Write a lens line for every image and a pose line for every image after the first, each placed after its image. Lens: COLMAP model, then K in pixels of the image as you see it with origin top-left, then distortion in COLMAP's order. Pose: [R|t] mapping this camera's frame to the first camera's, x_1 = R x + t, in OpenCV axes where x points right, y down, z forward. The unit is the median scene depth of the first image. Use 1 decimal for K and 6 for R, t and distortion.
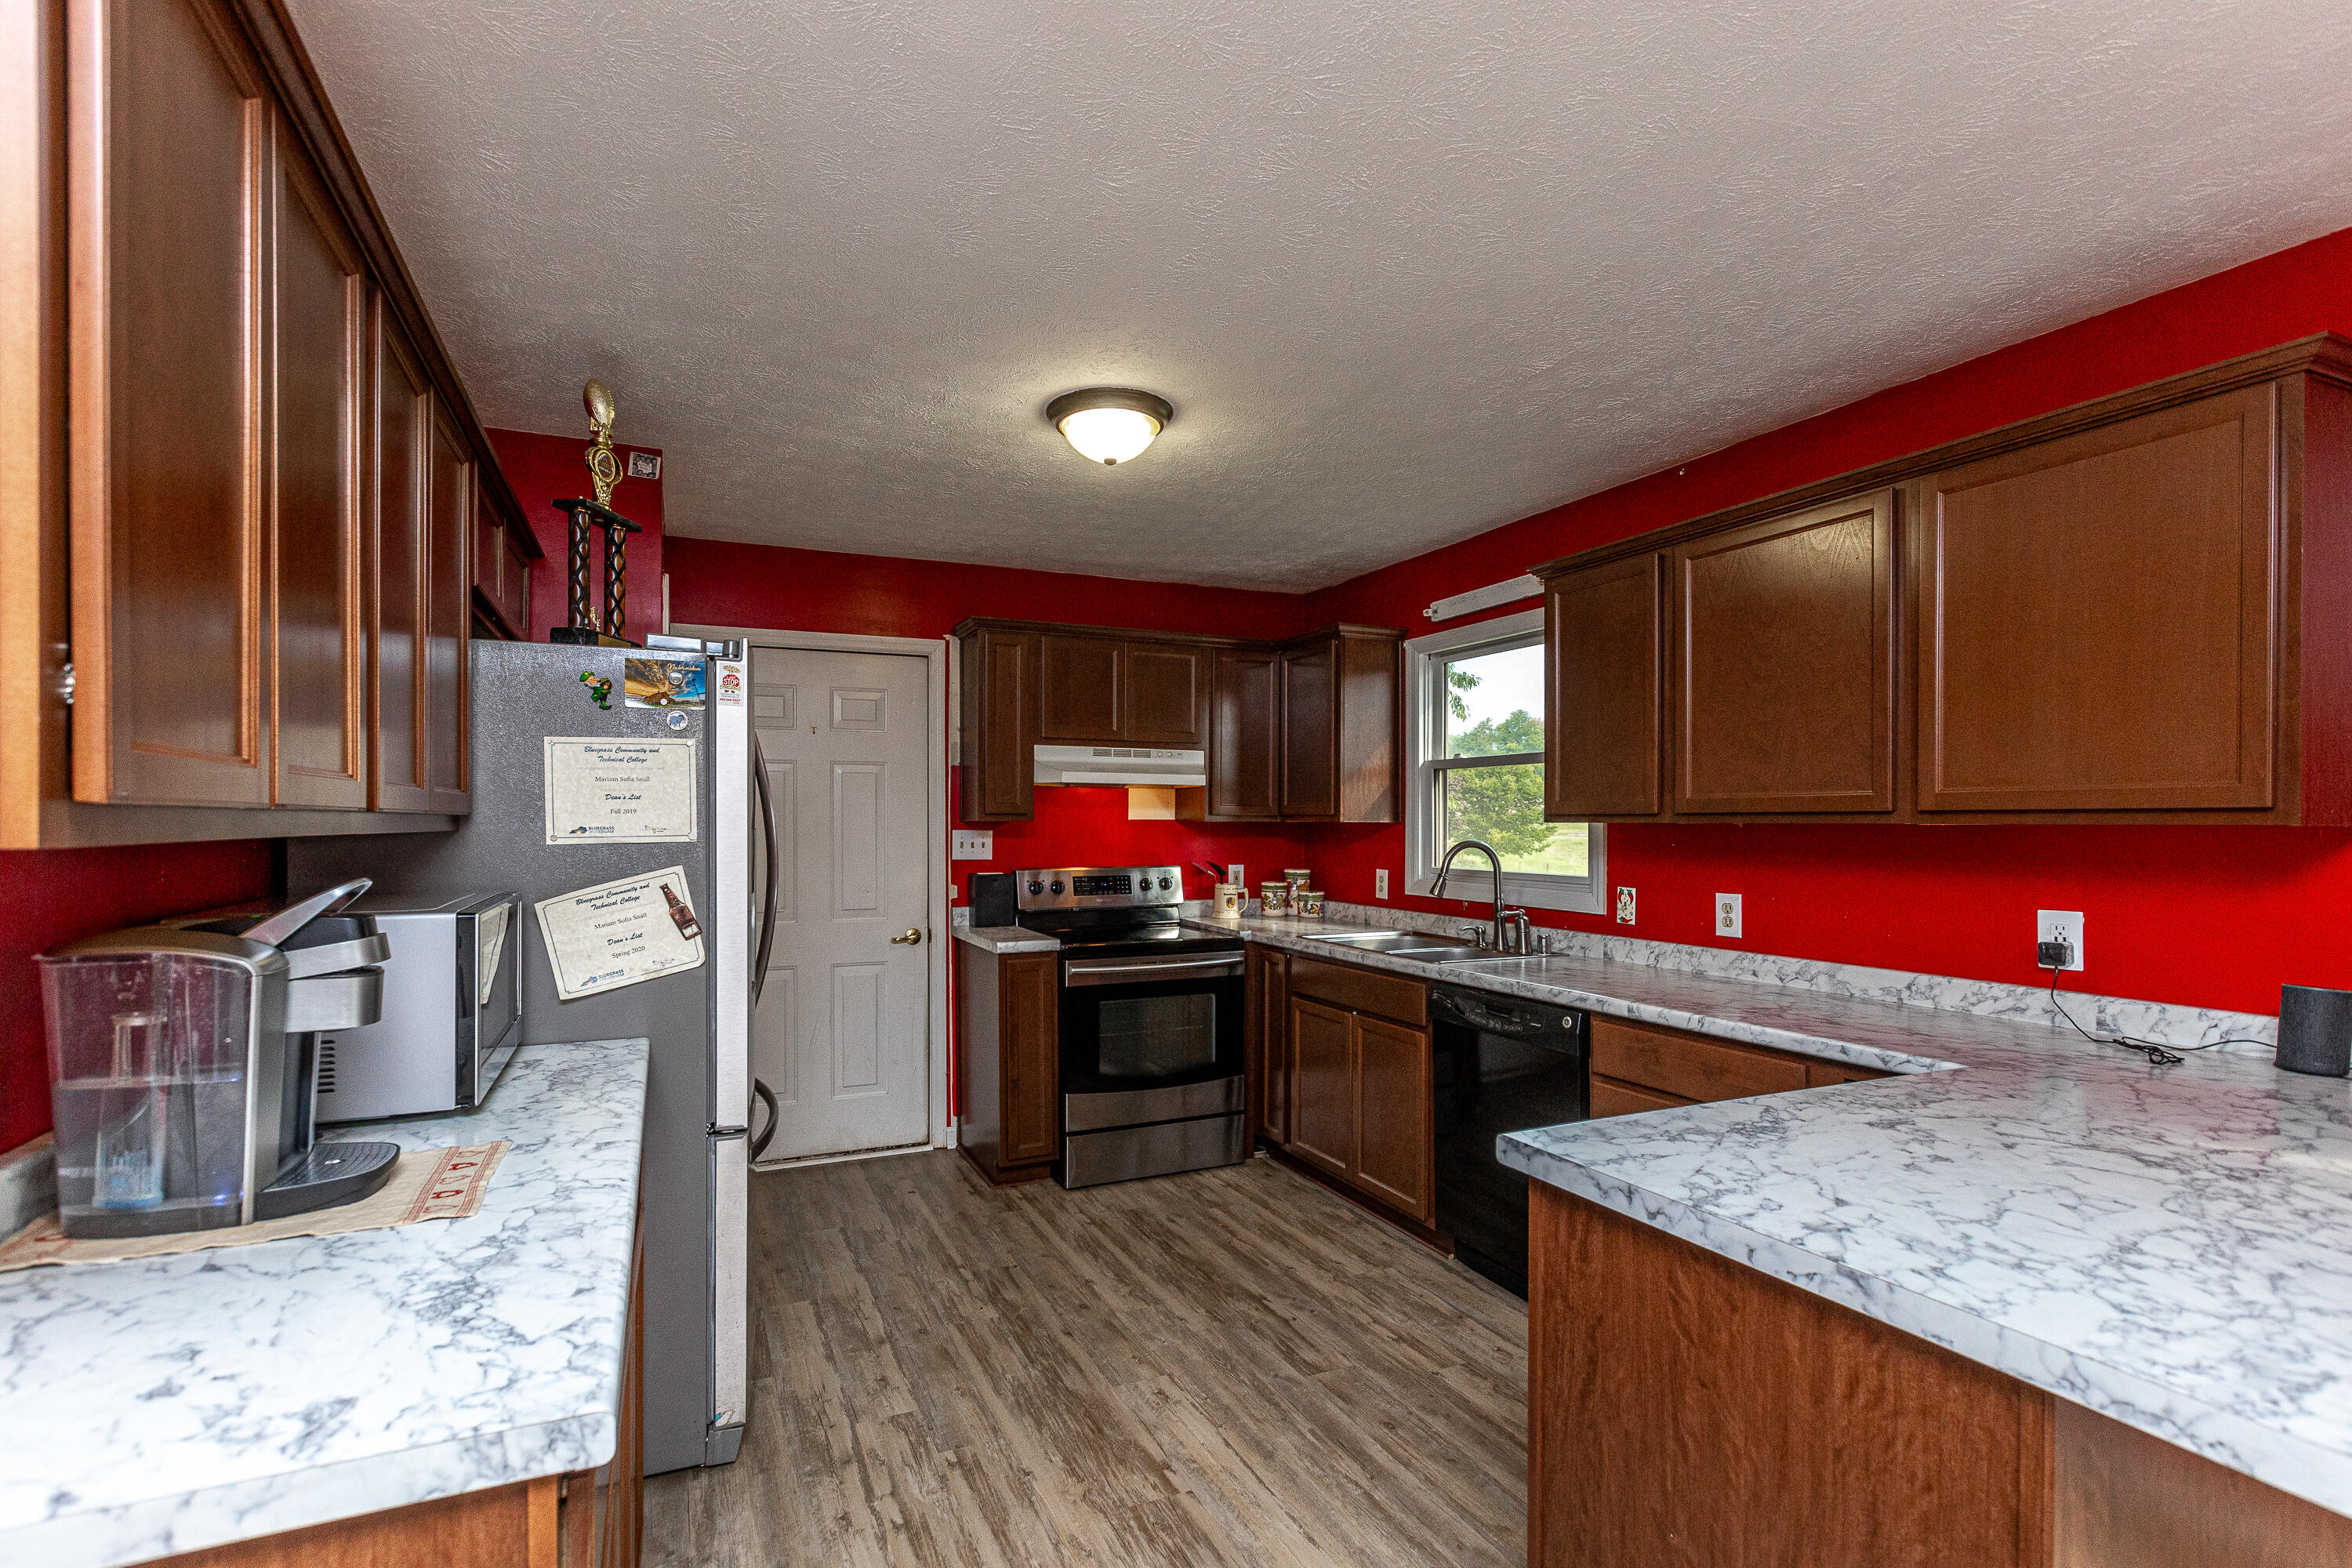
lens RADIAL K [[1068.4, 0, 1152.3], [0, 1068.4, 819.8], [0, 0, 1]] dist [0.004601, -0.000297]
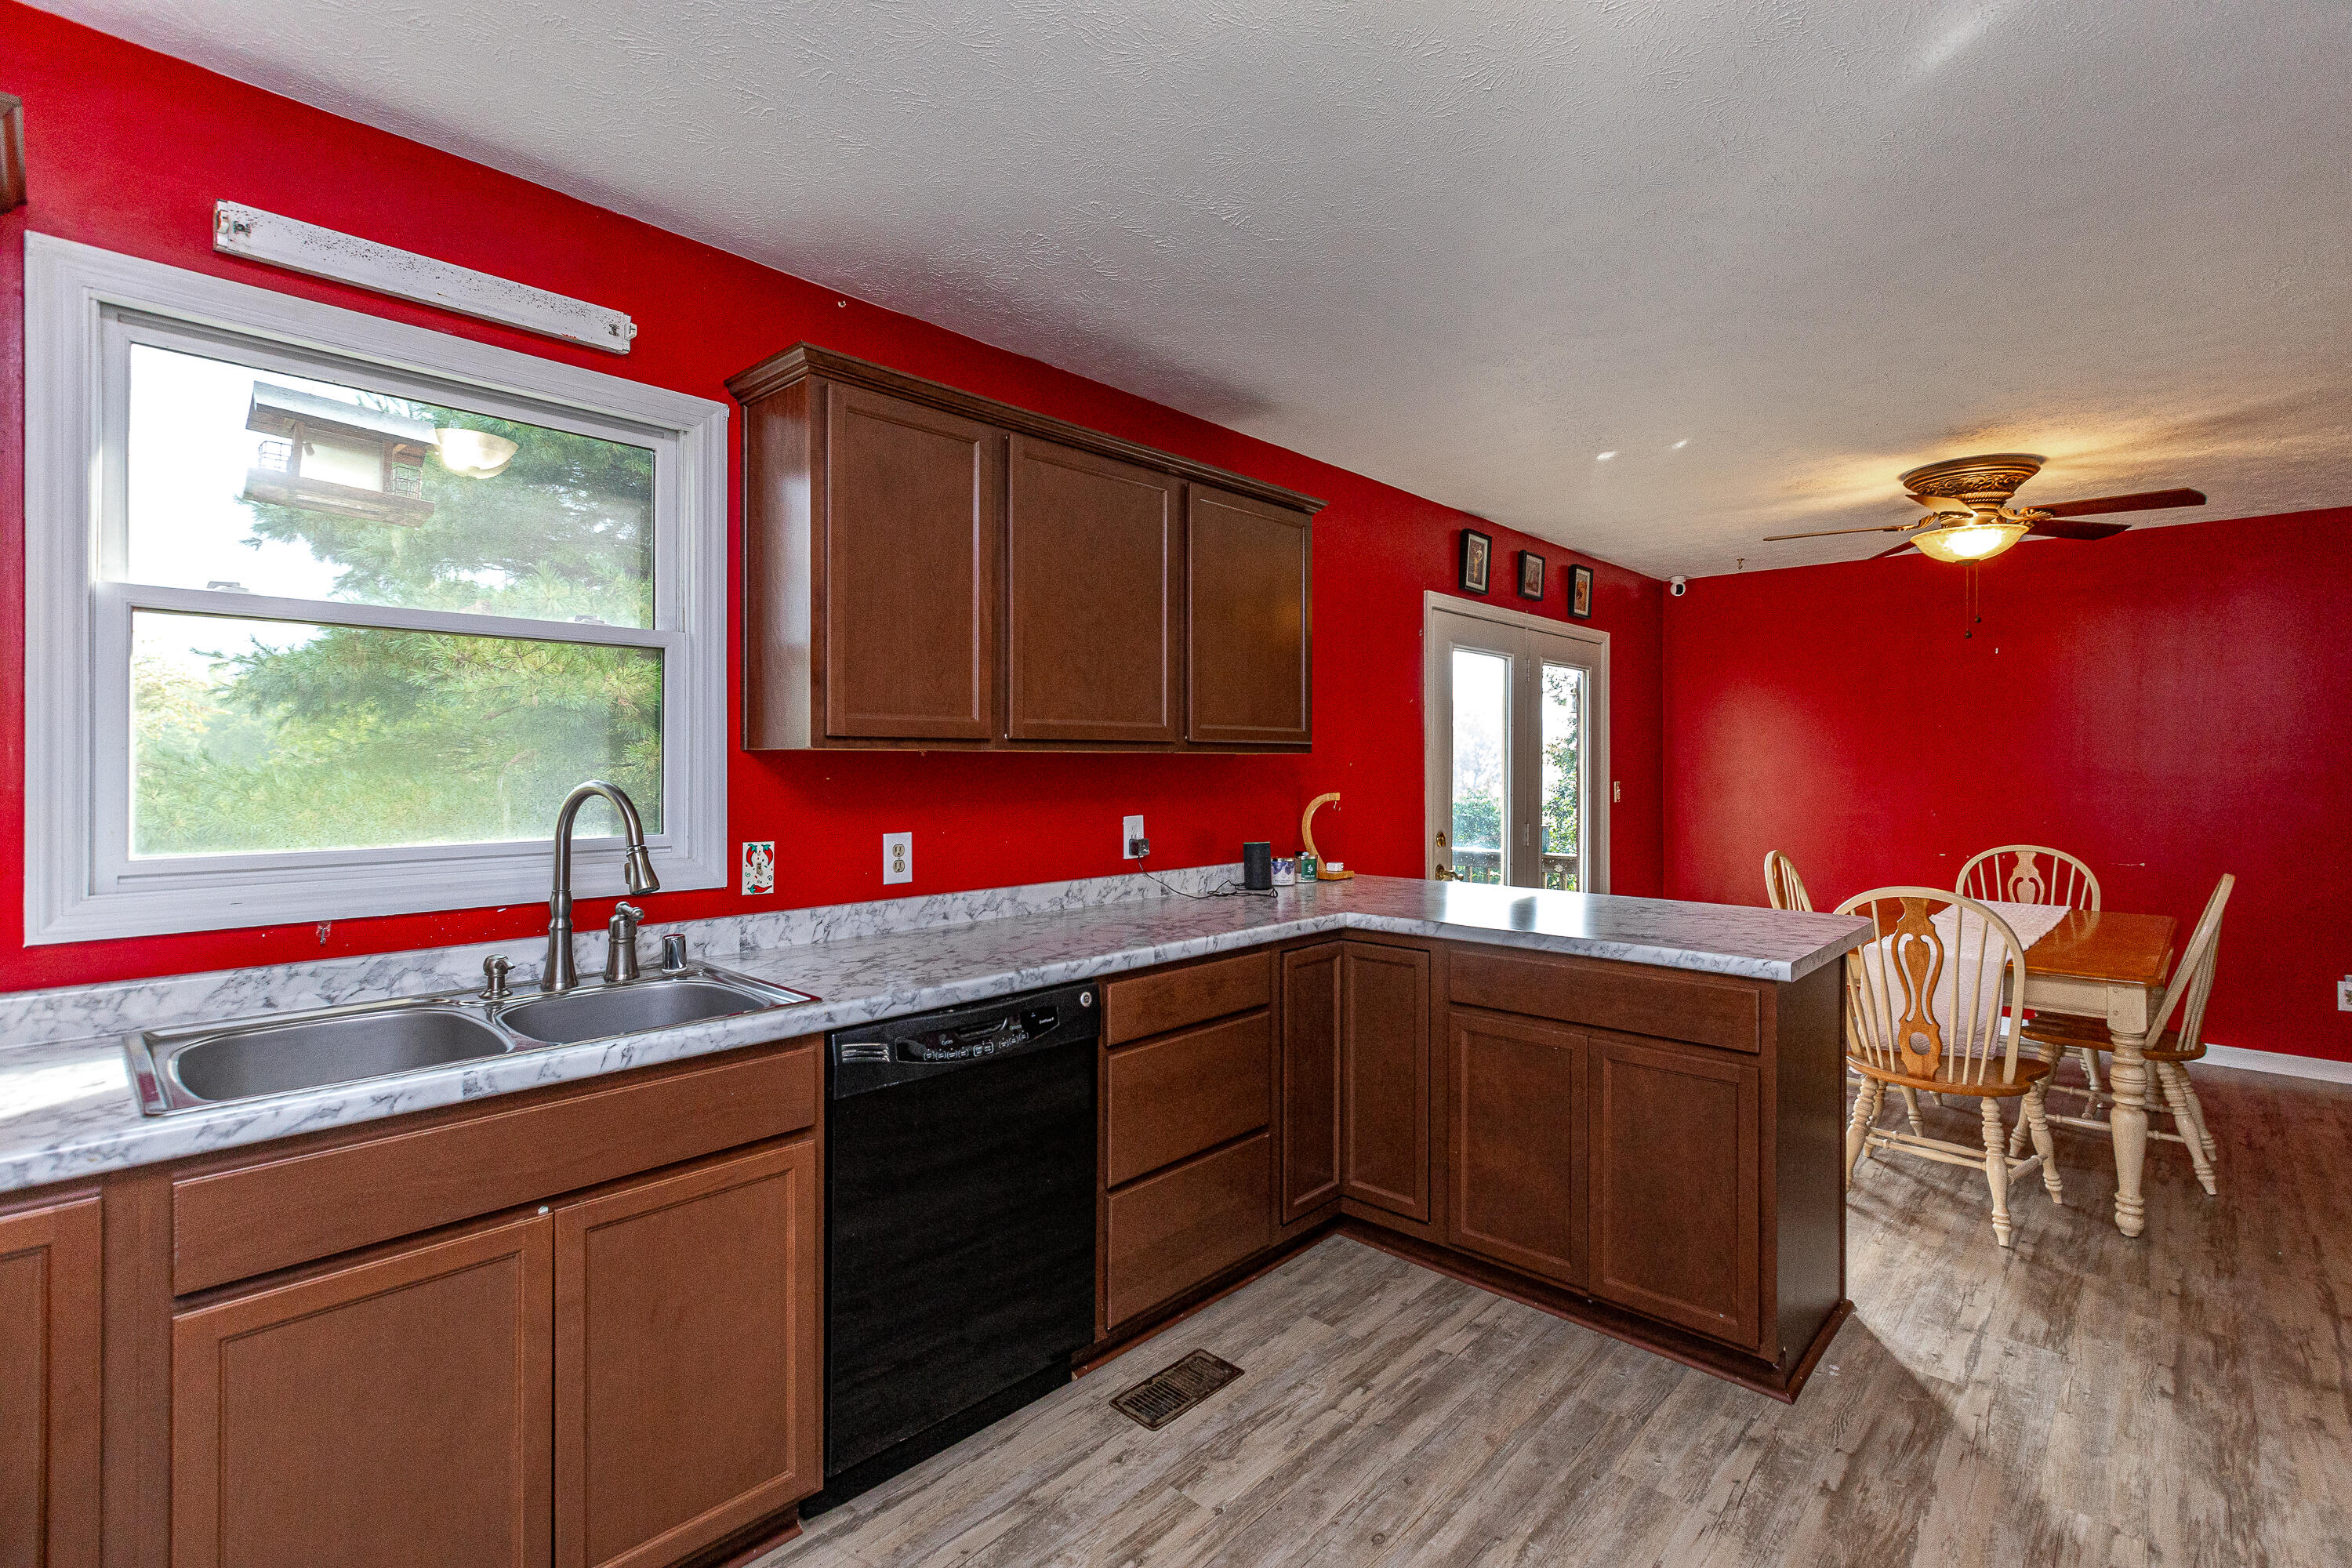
lens RADIAL K [[1068.4, 0, 1191.8], [0, 1068.4, 754.6], [0, 0, 1]] dist [0.004601, -0.000297]
pose [[-0.379792, -0.000109, 0.925072, -0.348819], [-0.004157, 0.999990, -0.001588, 0.007269], [-0.925063, -0.004449, -0.379788, 1.135747]]
